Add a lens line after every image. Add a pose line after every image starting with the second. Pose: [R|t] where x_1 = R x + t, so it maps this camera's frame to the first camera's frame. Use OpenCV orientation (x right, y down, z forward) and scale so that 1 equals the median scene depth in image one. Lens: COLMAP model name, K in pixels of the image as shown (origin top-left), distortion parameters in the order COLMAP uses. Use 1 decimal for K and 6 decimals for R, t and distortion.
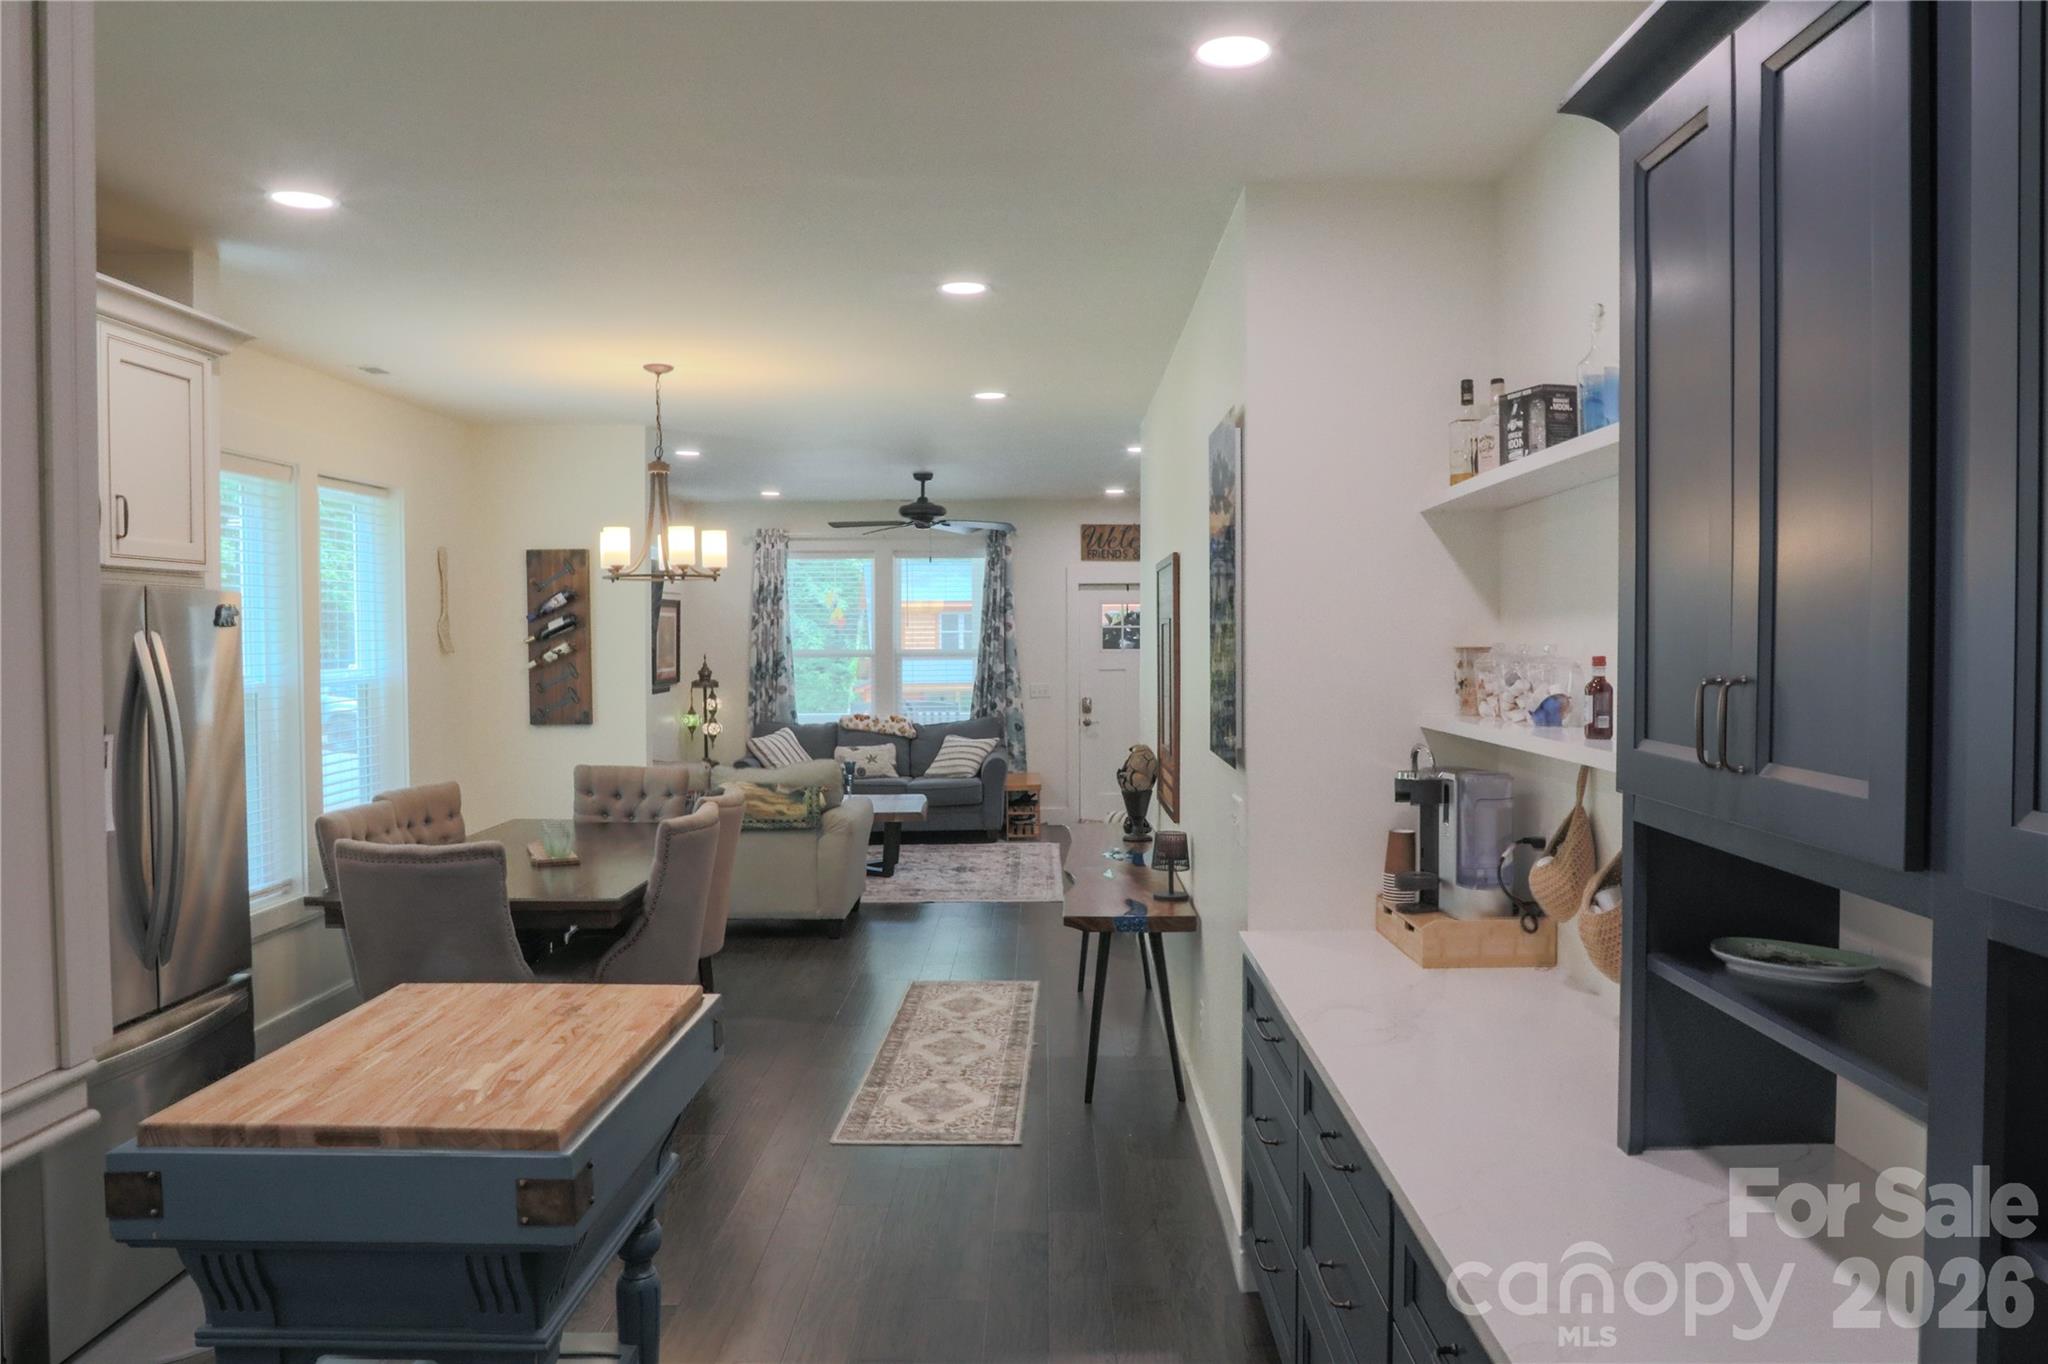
lens RADIAL K [[1524.1, 0, 1019.7], [0, 1524.1, 674.9], [0, 0, 1]] dist [-0.031729, 0.005860]
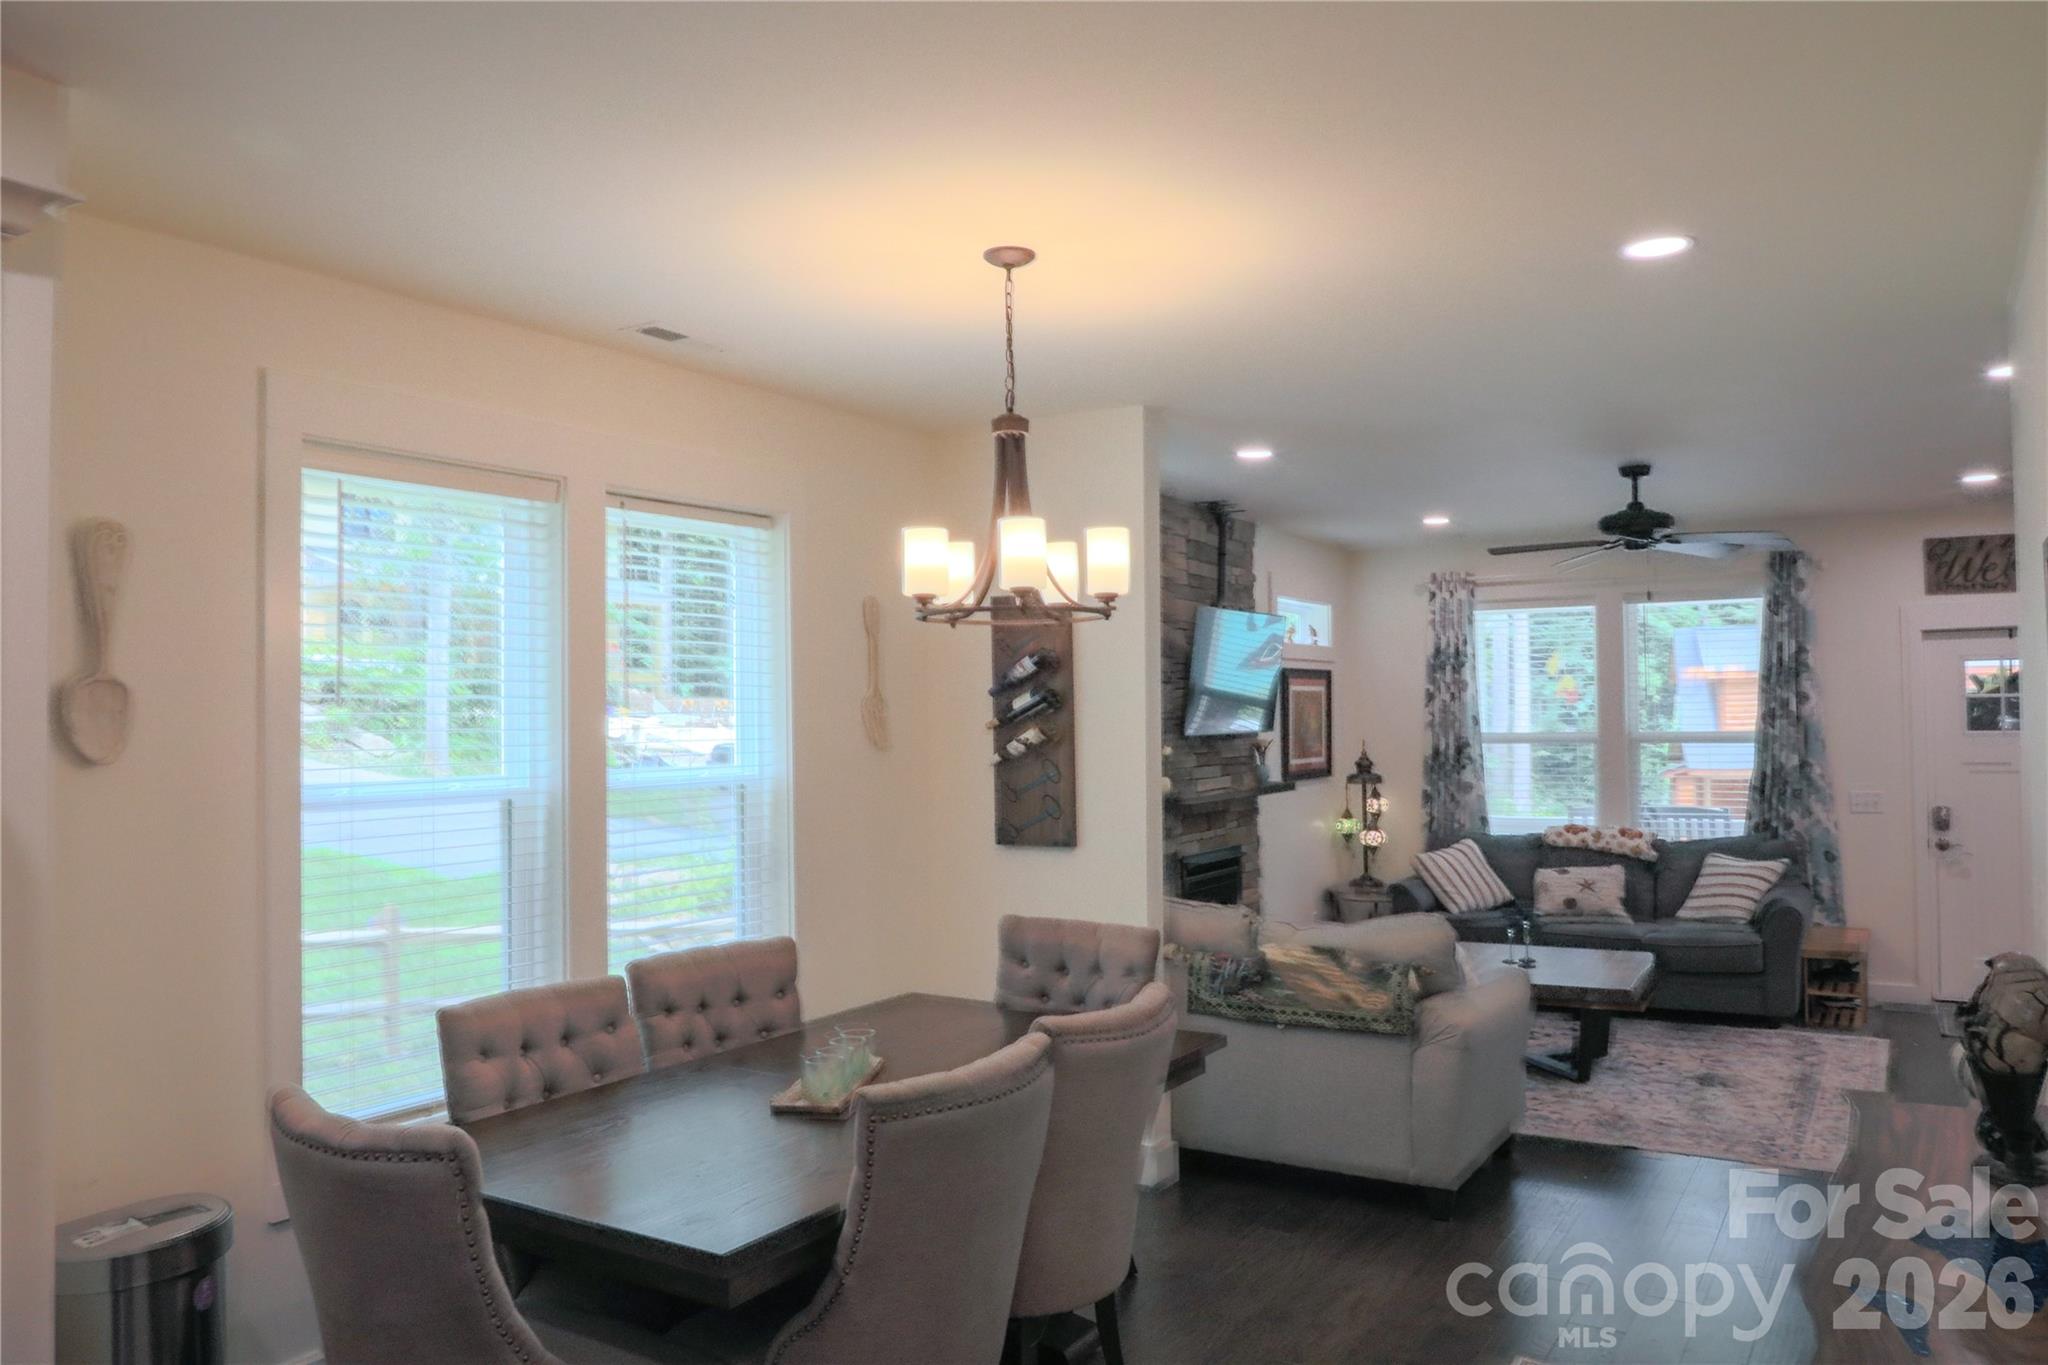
lens RADIAL K [[1524.1, 0, 1019.7], [0, 1524.1, 675.4], [0, 0, 1]] dist [-0.031729, 0.005860]
pose [[0.865619, -0.021663, -0.500234, 0.026855], [-0.004424, 0.998694, -0.050905, -0.006224], [0.500684, 0.046277, 0.864392, 0.254479]]
